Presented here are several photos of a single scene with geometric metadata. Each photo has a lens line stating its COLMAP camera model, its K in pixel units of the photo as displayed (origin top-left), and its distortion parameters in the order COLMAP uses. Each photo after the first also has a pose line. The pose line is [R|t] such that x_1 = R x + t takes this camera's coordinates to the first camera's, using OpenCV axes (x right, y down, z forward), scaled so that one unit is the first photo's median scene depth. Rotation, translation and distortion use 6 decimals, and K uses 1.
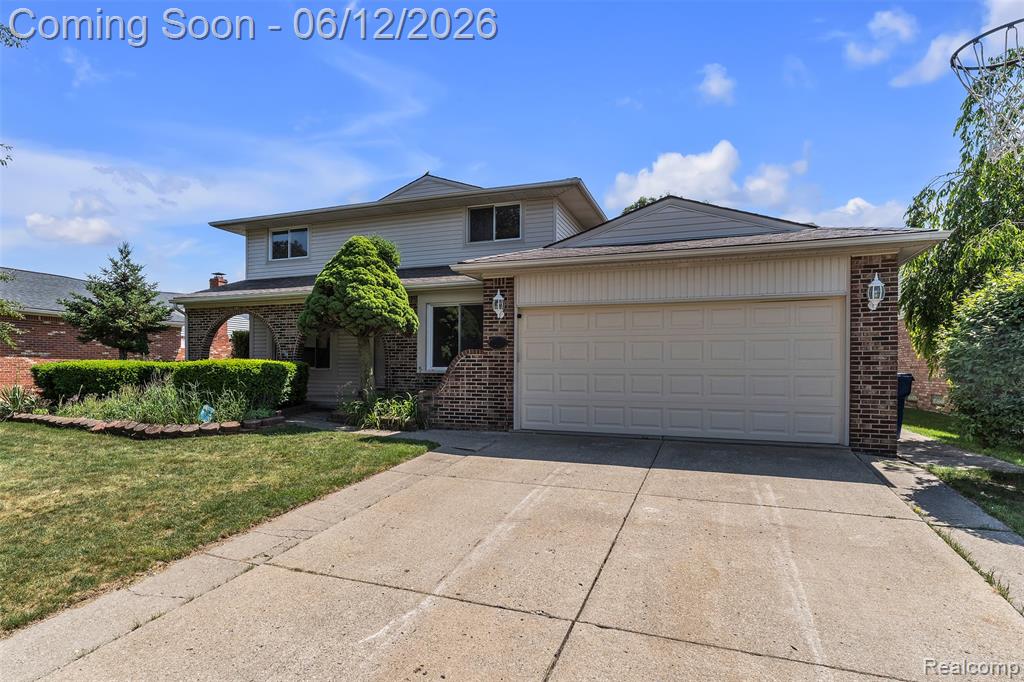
lens RADIAL K [[523.3, 0, 514.6], [0, 523.3, 342.2], [0, 0, 1]] dist [-0.003999, -0.001200]
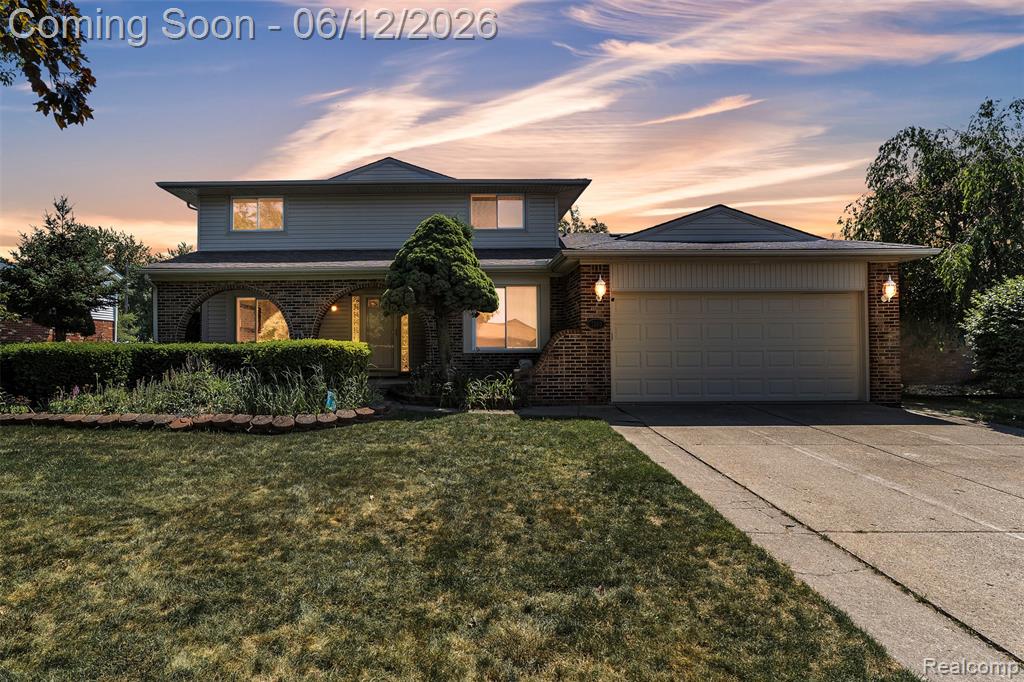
lens RADIAL K [[477.8, 0, 495.8], [0, 477.8, 318.8], [0, 0, 1]] dist [-0.008543, 0.001350]
pose [[0.939114, 0.012786, 0.343367, -0.578879], [-0.006789, 0.999803, -0.018661, 0.011001], [-0.343538, 0.015194, 0.939016, 0.138222]]
